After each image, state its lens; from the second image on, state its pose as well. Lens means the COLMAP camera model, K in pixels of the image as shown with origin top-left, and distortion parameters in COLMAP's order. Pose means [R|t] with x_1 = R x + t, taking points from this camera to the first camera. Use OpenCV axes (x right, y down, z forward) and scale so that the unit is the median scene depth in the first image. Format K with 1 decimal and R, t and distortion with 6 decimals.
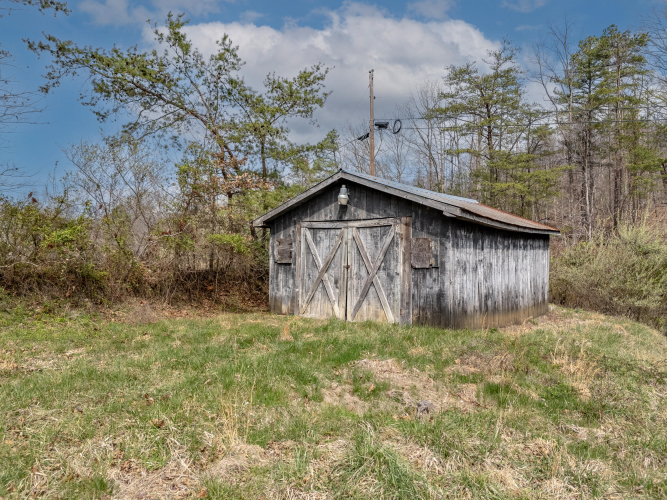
lens RADIAL K [[488.3, 0, 333.5], [0, 488.3, 250.0], [0, 0, 1]] dist [0.096119, -0.116212]
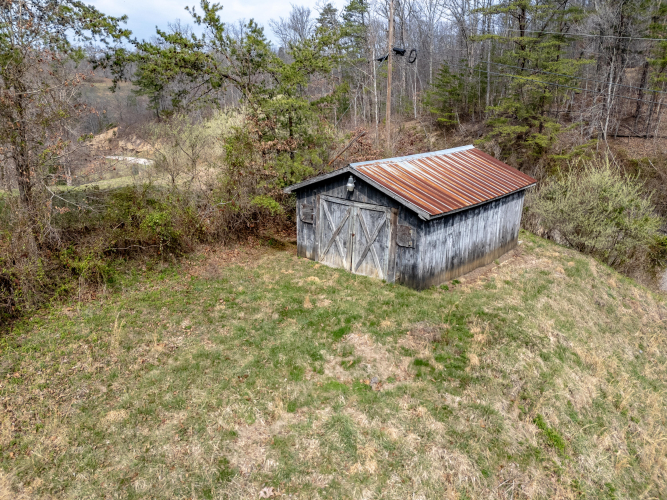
lens RADIAL K [[488.3, 0, 333.5], [0, 488.3, 250.0], [0, 0, 1]] dist [0.096119, -0.116212]
pose [[0.998136, 0.024933, -0.055706, 0.052845], [-0.006253, 0.949721, 0.313035, -0.360957], [0.060710, -0.312103, 0.948106, -0.326197]]
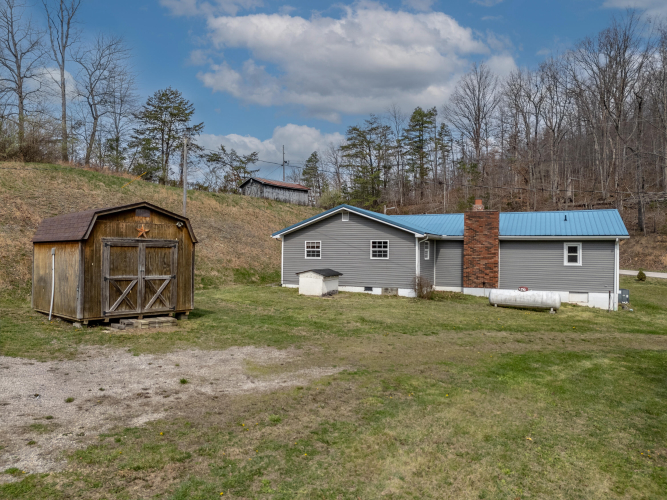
lens RADIAL K [[488.3, 0, 333.5], [0, 488.3, 250.0], [0, 0, 1]] dist [0.096119, -0.116212]
pose [[0.994511, -0.004238, -0.104543, 1.589486], [0.003893, 0.999986, -0.003504, 0.725543], [0.104556, 0.003078, 0.994514, -4.654413]]
